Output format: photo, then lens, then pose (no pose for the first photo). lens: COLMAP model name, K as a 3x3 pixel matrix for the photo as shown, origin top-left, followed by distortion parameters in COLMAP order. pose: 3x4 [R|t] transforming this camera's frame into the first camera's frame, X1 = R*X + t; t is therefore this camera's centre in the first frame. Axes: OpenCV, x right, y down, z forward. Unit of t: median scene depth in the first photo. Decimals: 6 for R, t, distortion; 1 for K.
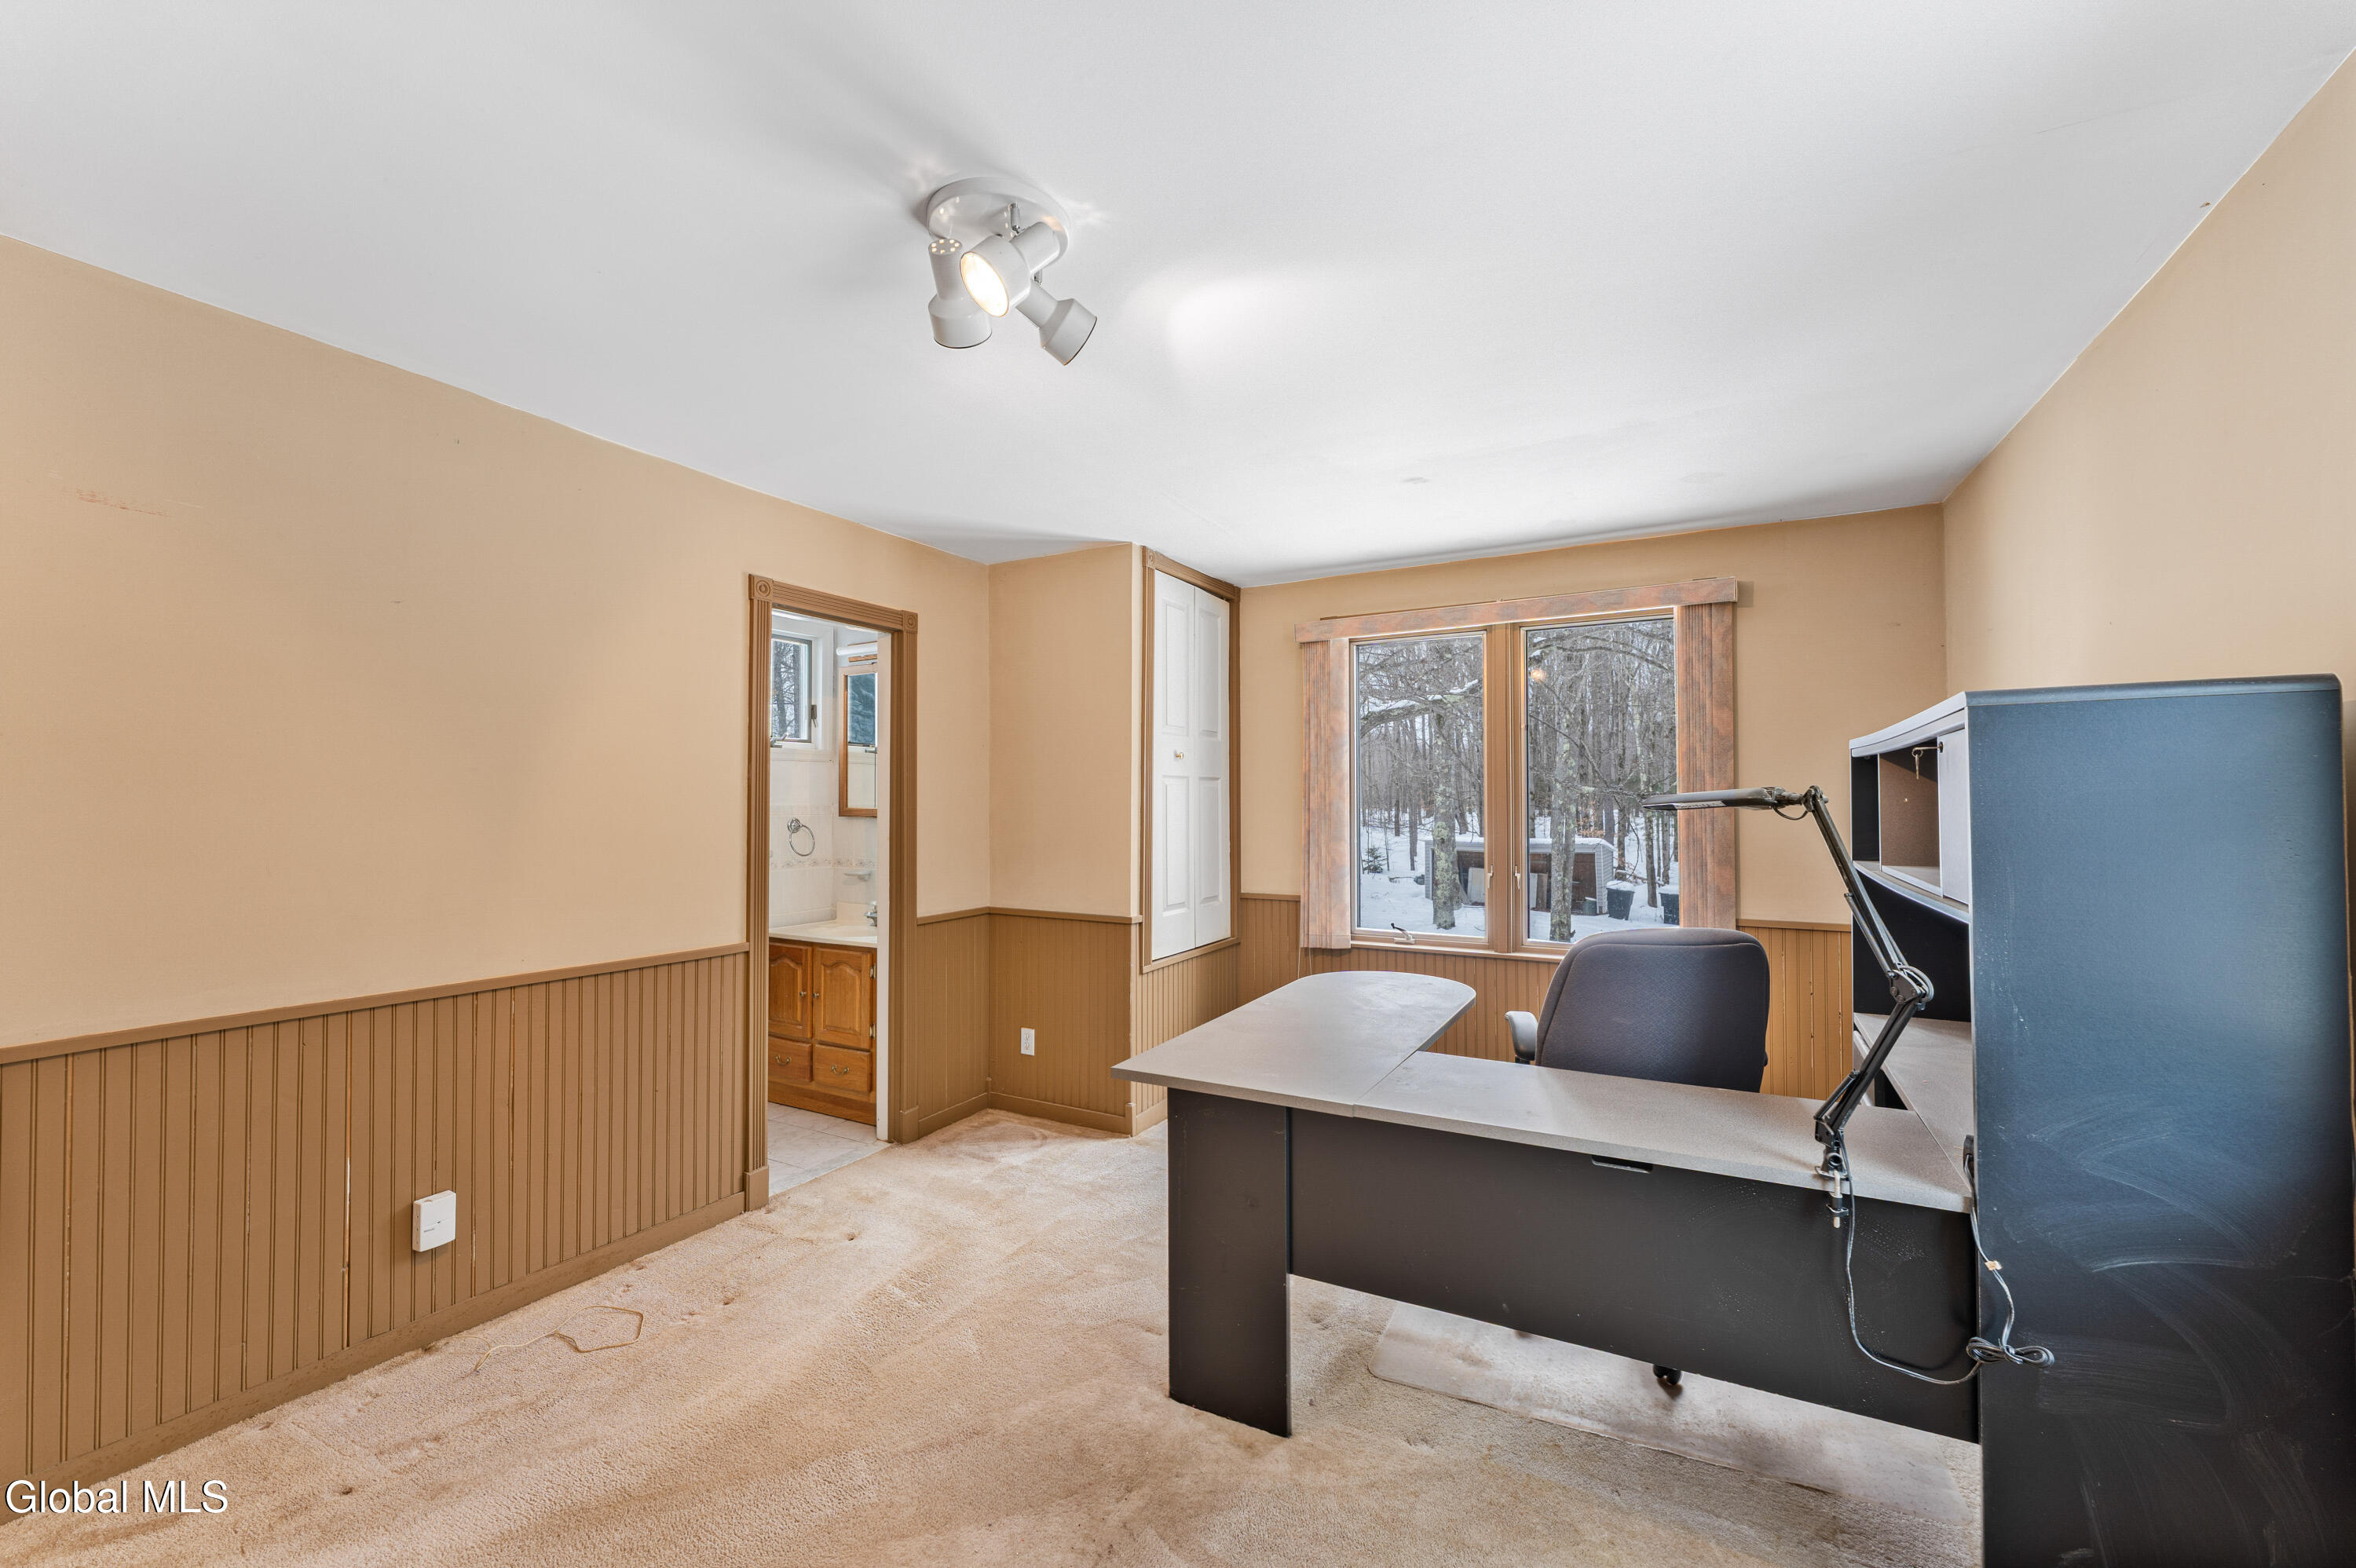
lens RADIAL K [[948.6, 0, 1176.3], [0, 948.6, 785.0], [0, 0, 1]] dist [0.019871, -0.000116]
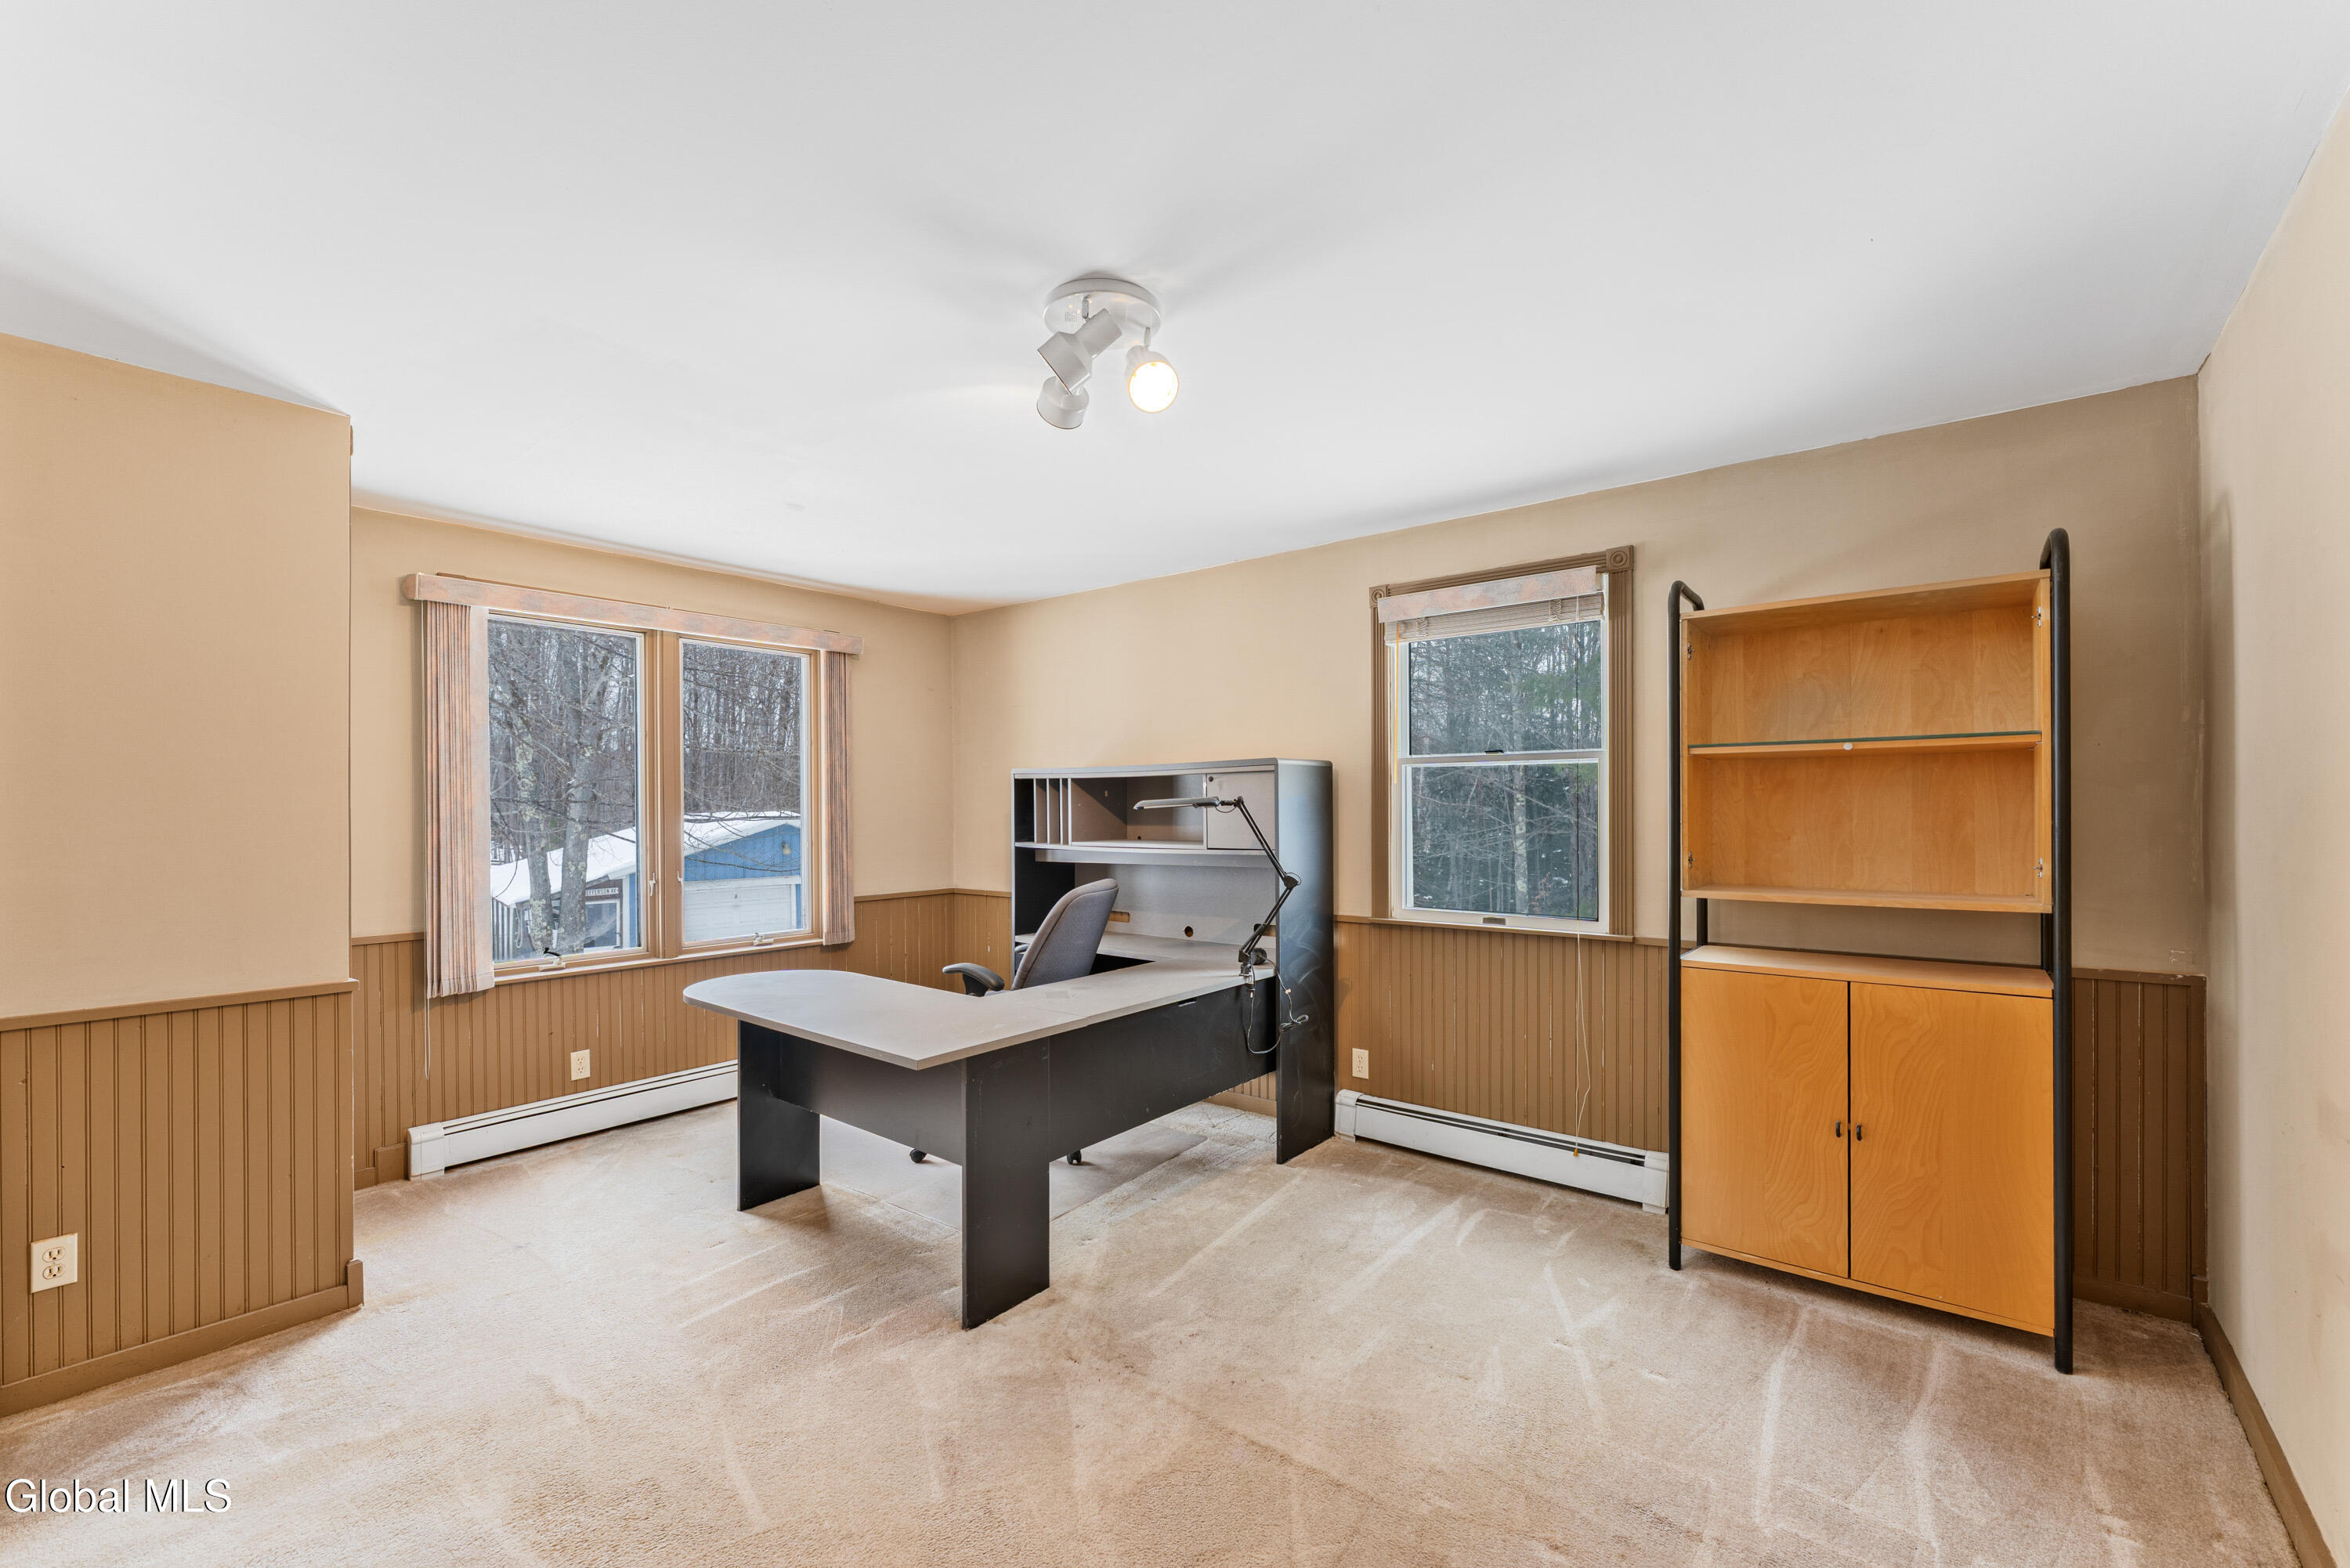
lens RADIAL K [[959.8, 0, 1174.6], [0, 959.8, 802.9], [0, 0, 1]] dist [0.000007, -0.000495]
pose [[0.184969, 0.003882, 0.982737, -0.653393], [-0.011375, 0.999934, -0.001809, 0.008962], [-0.982679, -0.010844, 0.185001, 0.337974]]
